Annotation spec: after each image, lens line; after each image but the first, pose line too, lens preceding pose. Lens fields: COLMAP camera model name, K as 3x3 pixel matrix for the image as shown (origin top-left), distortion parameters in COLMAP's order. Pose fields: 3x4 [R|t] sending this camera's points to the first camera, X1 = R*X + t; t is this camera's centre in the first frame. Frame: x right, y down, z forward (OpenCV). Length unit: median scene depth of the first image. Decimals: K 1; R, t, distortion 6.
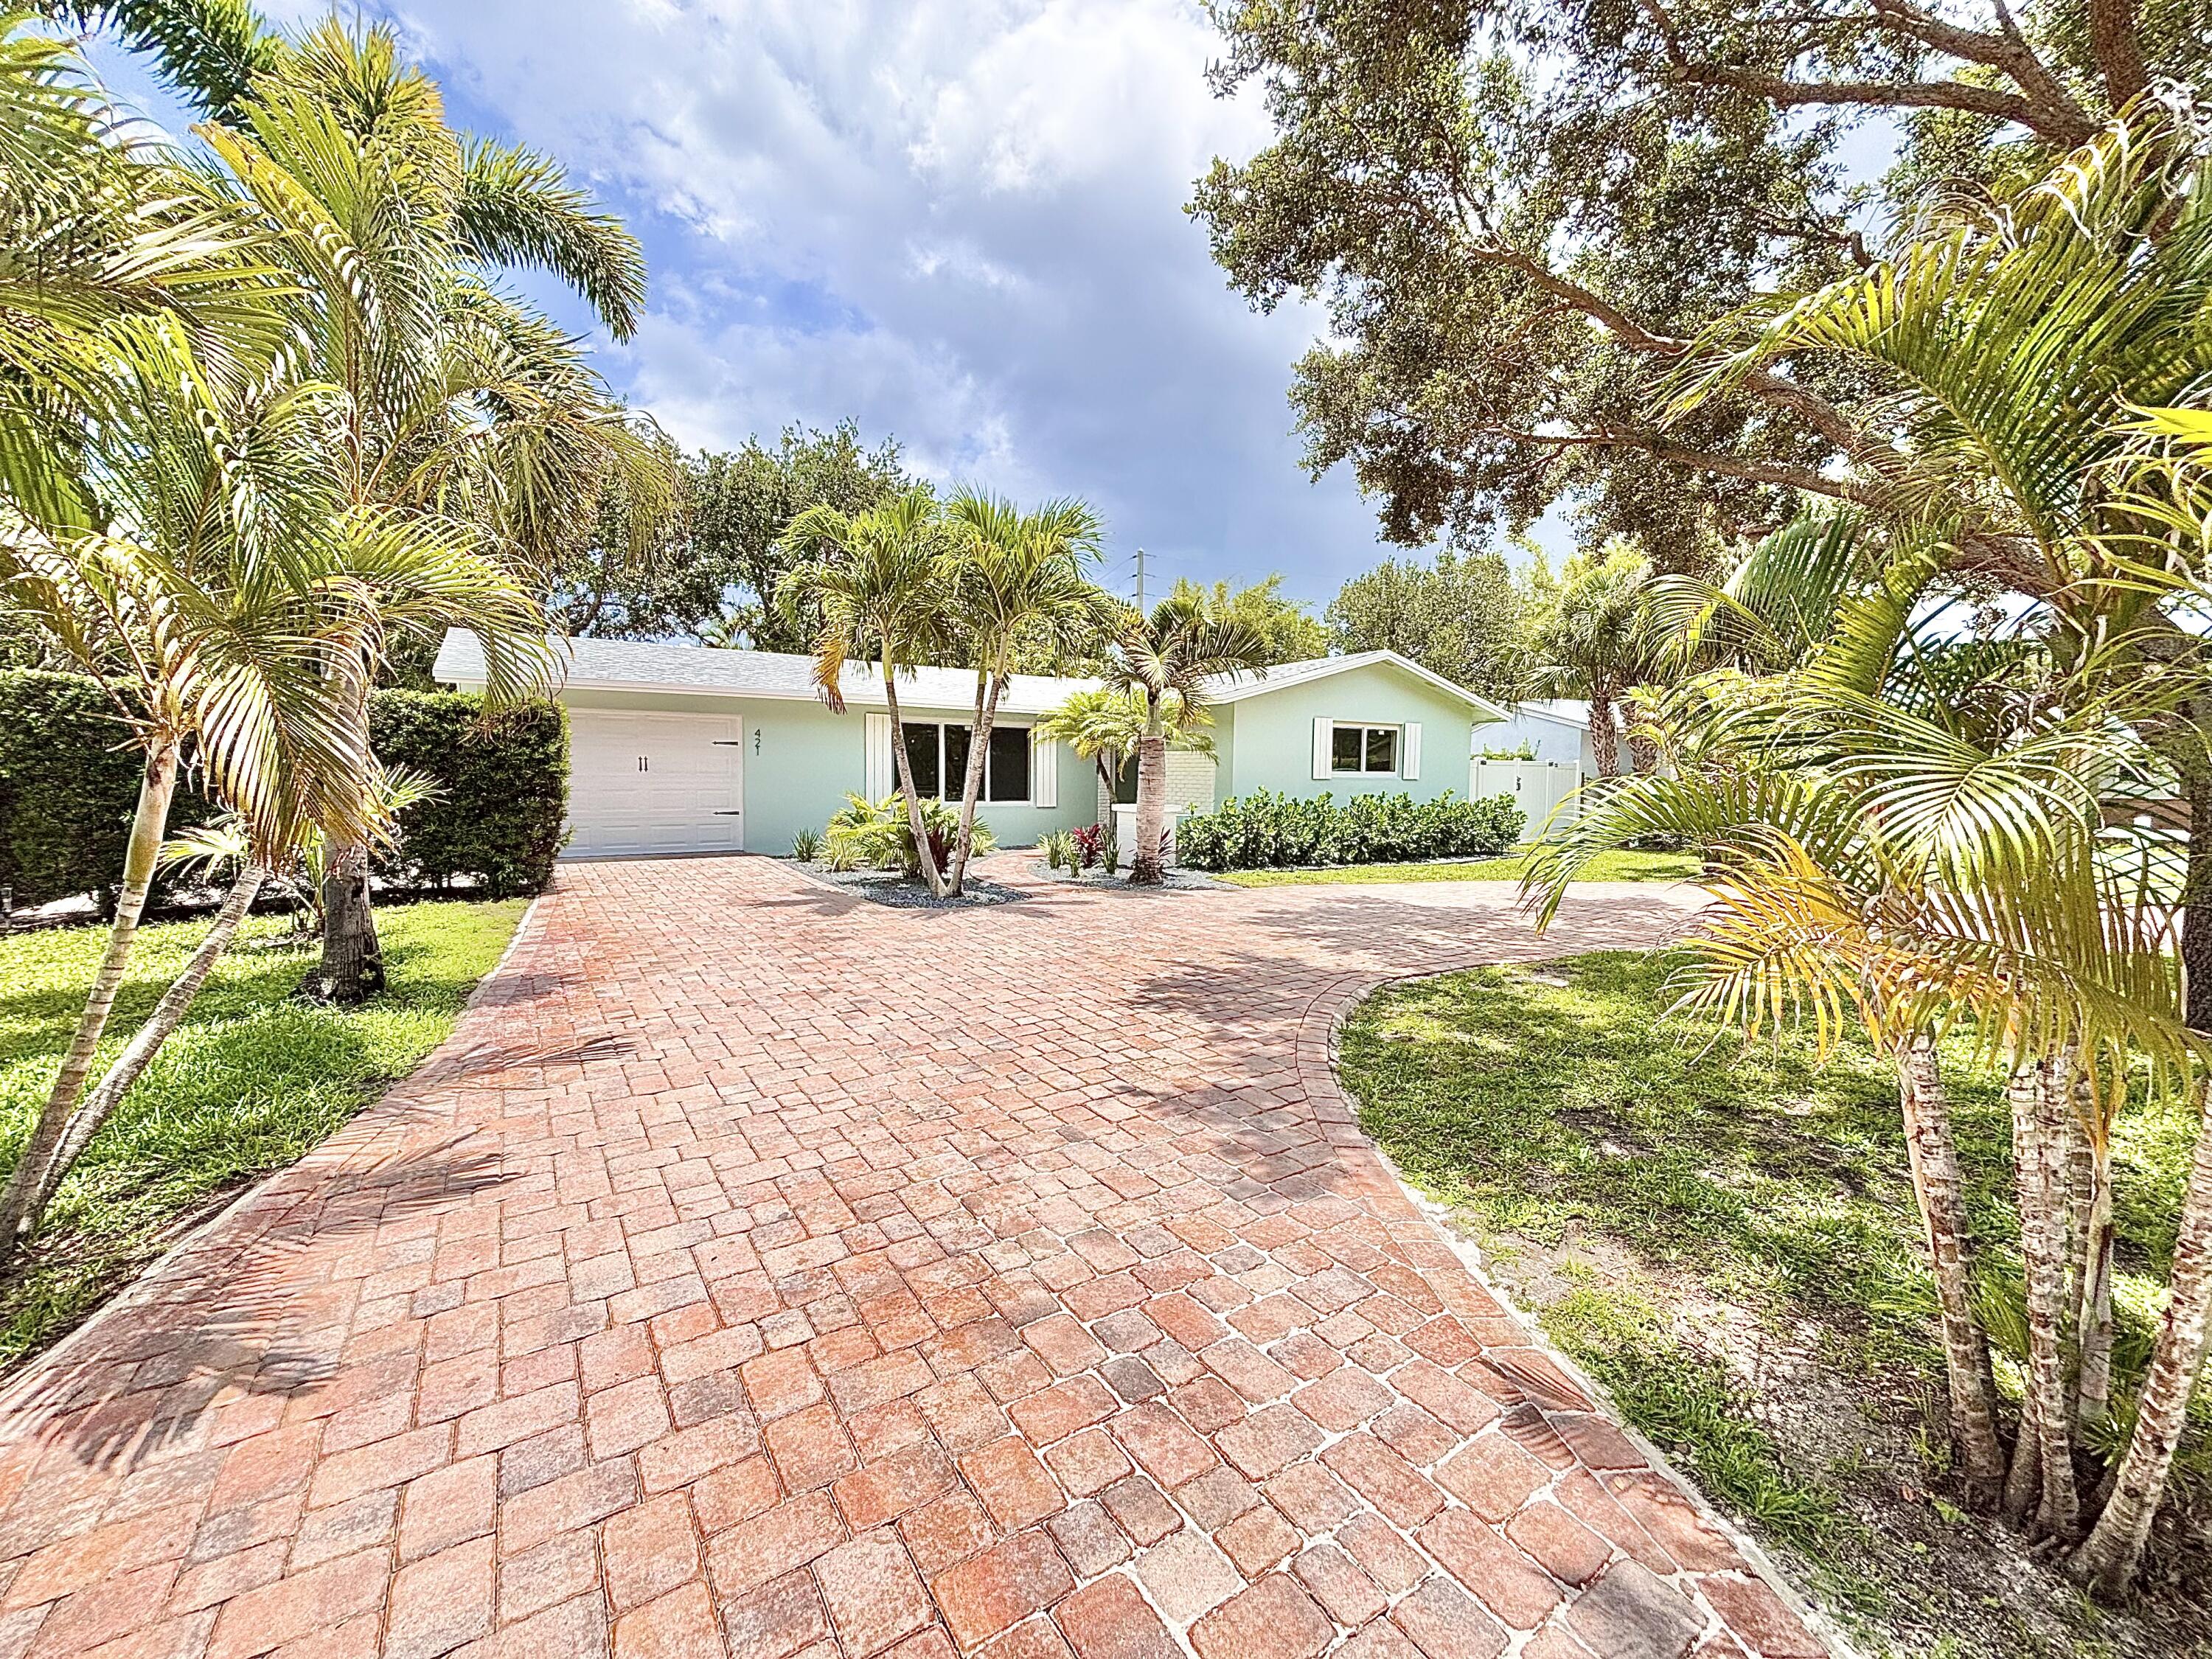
lens RADIAL K [[890.6, 0, 1106.0], [0, 890.6, 829.5], [0, 0, 1]] dist [0.000252, 0.000450]
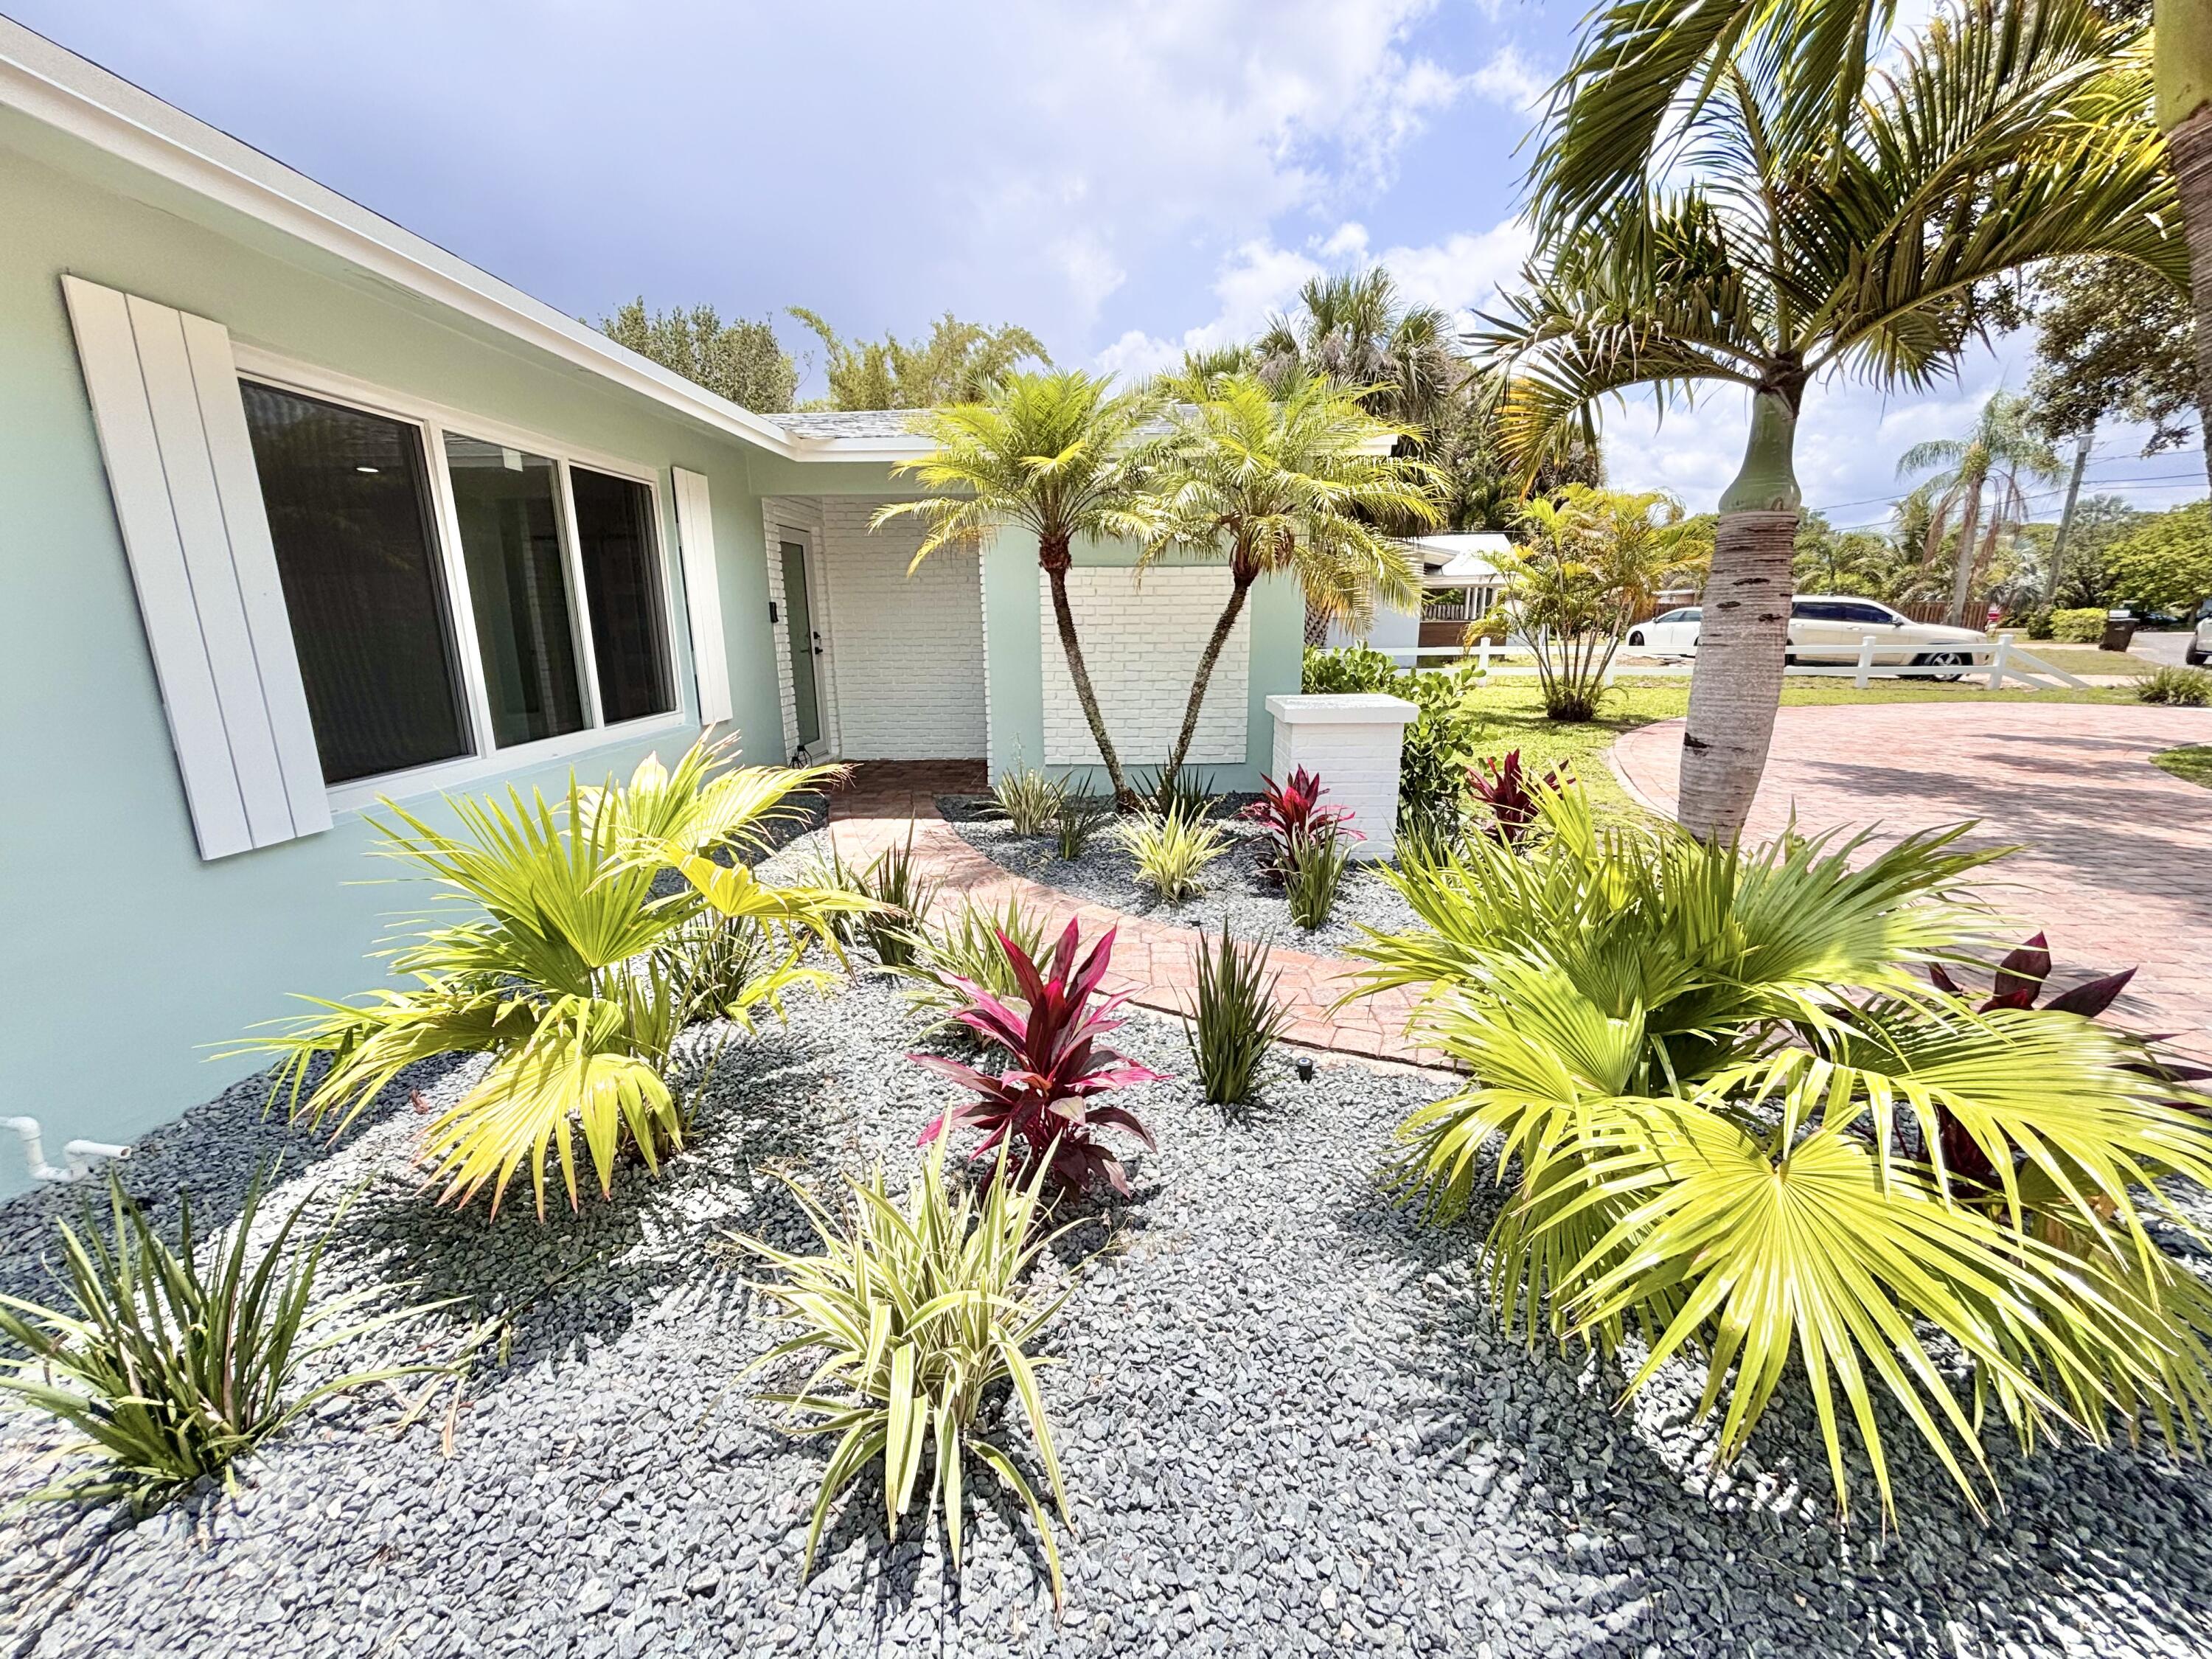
lens RADIAL K [[890.6, 0, 1106.0], [0, 890.6, 829.5], [0, 0, 1]] dist [0.000252, 0.000450]
pose [[0.571860, -0.209480, 0.793155, -0.340361], [0.067291, 0.975568, 0.209141, -0.059463], [-0.817587, -0.066227, 0.571984, 0.826785]]
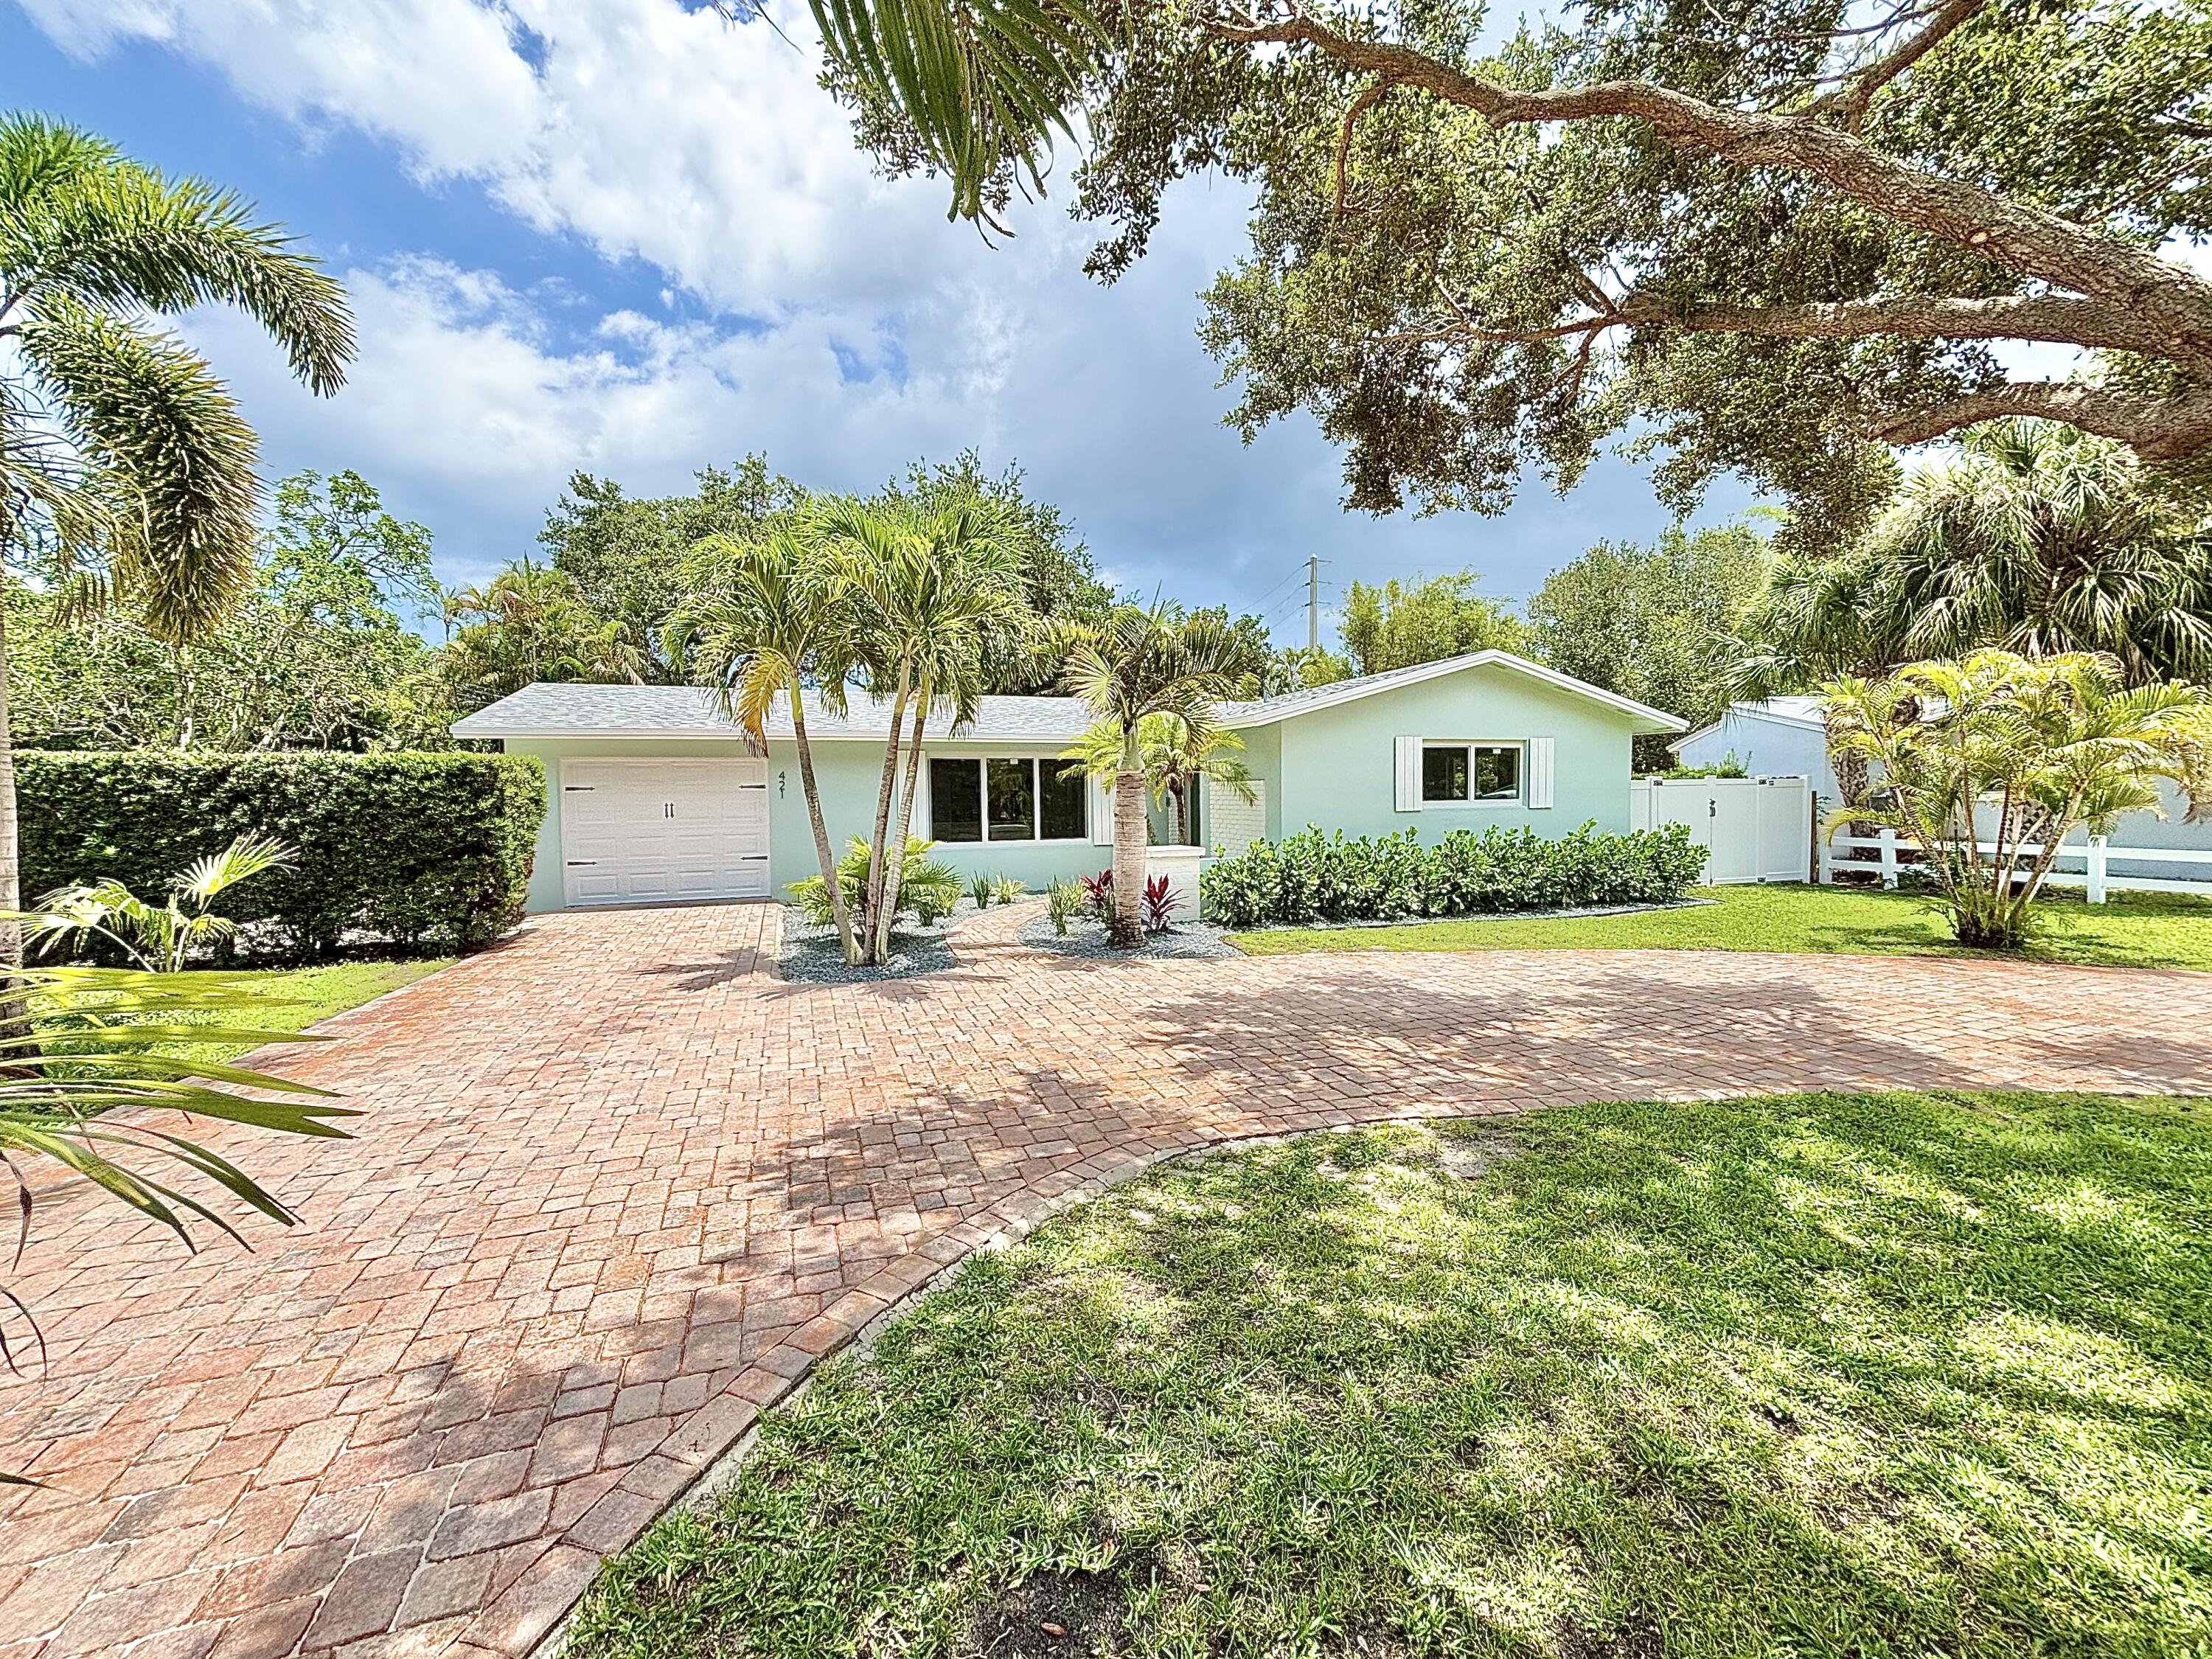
lens RADIAL K [[894.9, 0, 1103.4], [0, 894.9, 822.2], [0, 0, 1]] dist [-0.006760, 0.005398]
pose [[0.968819, -0.013227, -0.247415, 0.194534], [0.006039, 0.999538, -0.029792, -0.026374], [0.247695, 0.027369, 0.968452, 0.149459]]
